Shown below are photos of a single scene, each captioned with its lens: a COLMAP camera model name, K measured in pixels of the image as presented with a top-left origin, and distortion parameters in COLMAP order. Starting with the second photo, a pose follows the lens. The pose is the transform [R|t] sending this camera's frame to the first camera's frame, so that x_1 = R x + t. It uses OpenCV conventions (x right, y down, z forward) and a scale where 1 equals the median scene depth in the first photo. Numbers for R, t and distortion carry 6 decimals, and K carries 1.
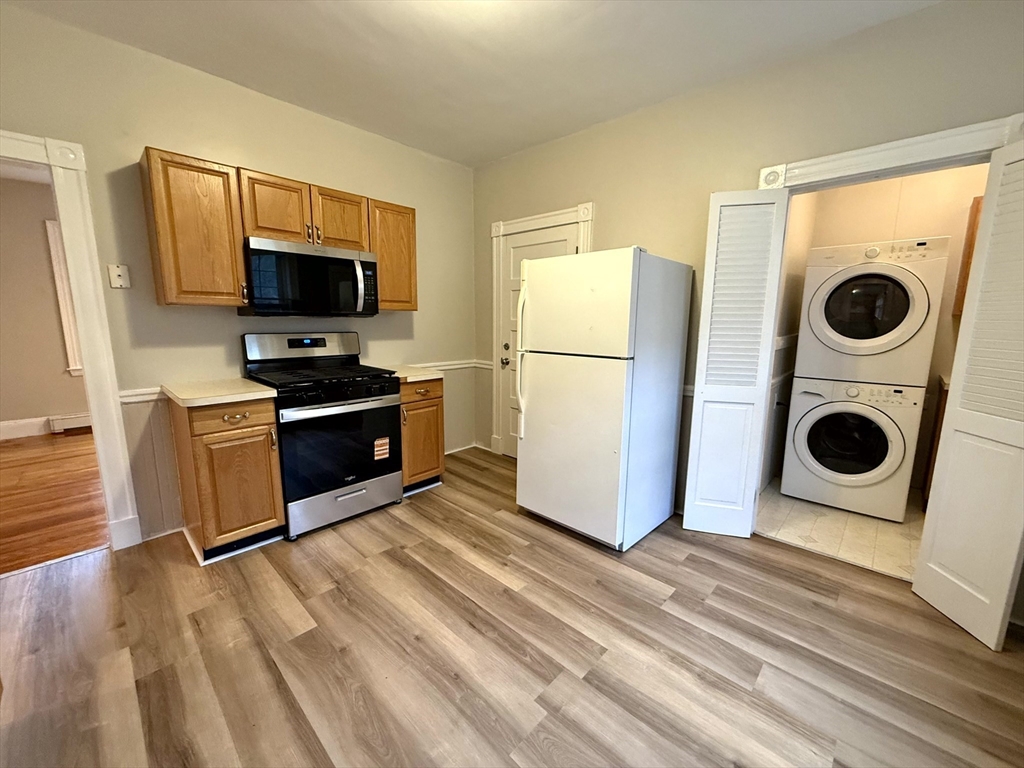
lens RADIAL K [[405.7, 0, 512.6], [0, 405.7, 385.9], [0, 0, 1]] dist [-0.002122, 0.000142]
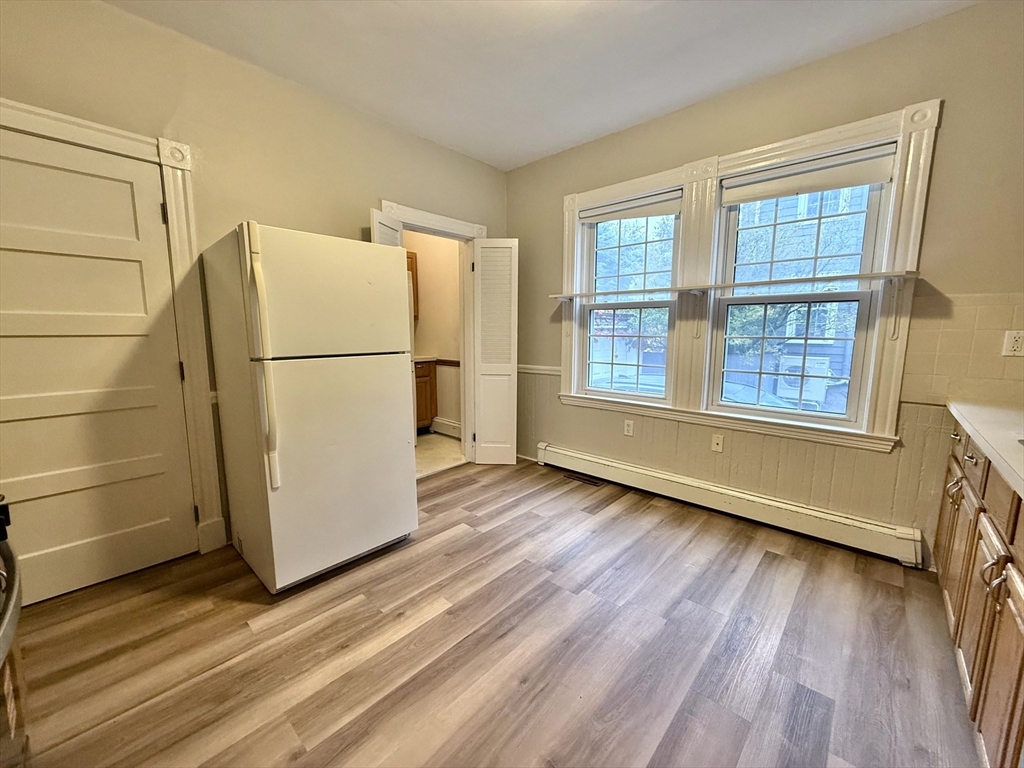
lens RADIAL K [[405.7, 0, 512.6], [0, 405.7, 385.9], [0, 0, 1]] dist [-0.002122, 0.000142]
pose [[-0.022130, -0.143592, 0.989389, -0.801890], [0.156161, 0.976988, 0.145285, -0.092843], [-0.987484, 0.157719, 0.000802, 0.747368]]
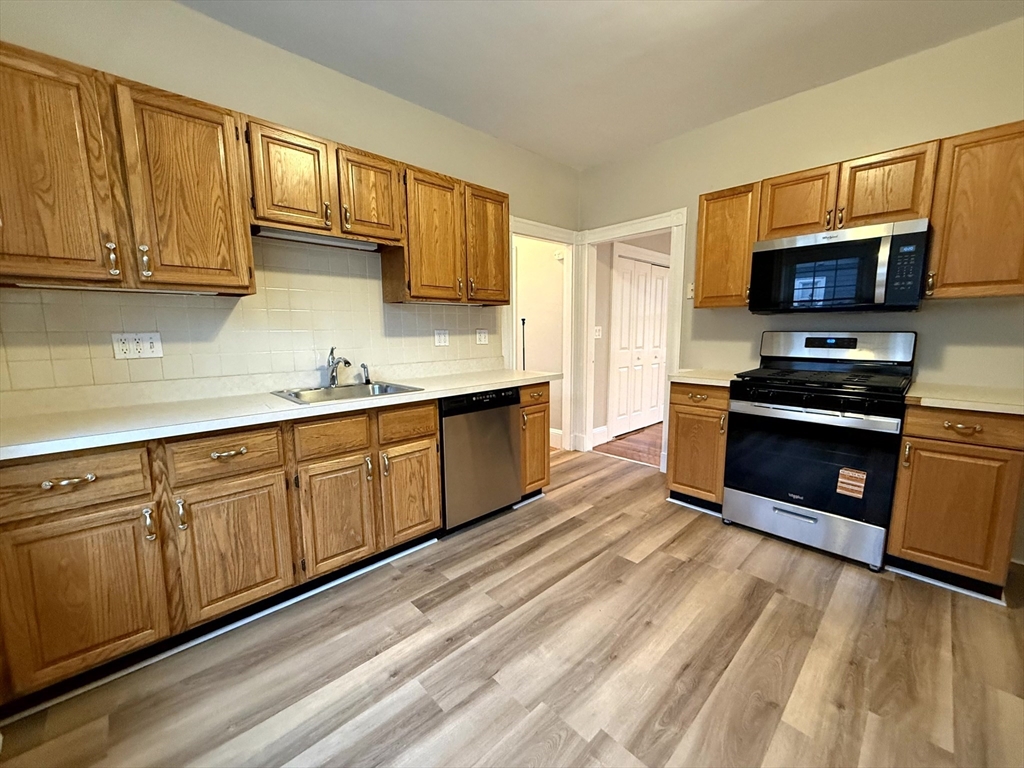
lens RADIAL K [[408.5, 0, 512.0], [0, 408.5, 384.0], [0, 0, 1]] dist [0.000774, -0.000264]
pose [[-0.049549, 0.128851, -0.990425, 0.583700], [-0.153254, 0.978919, 0.135021, -0.042751], [0.986944, 0.158477, -0.028757, 0.481594]]
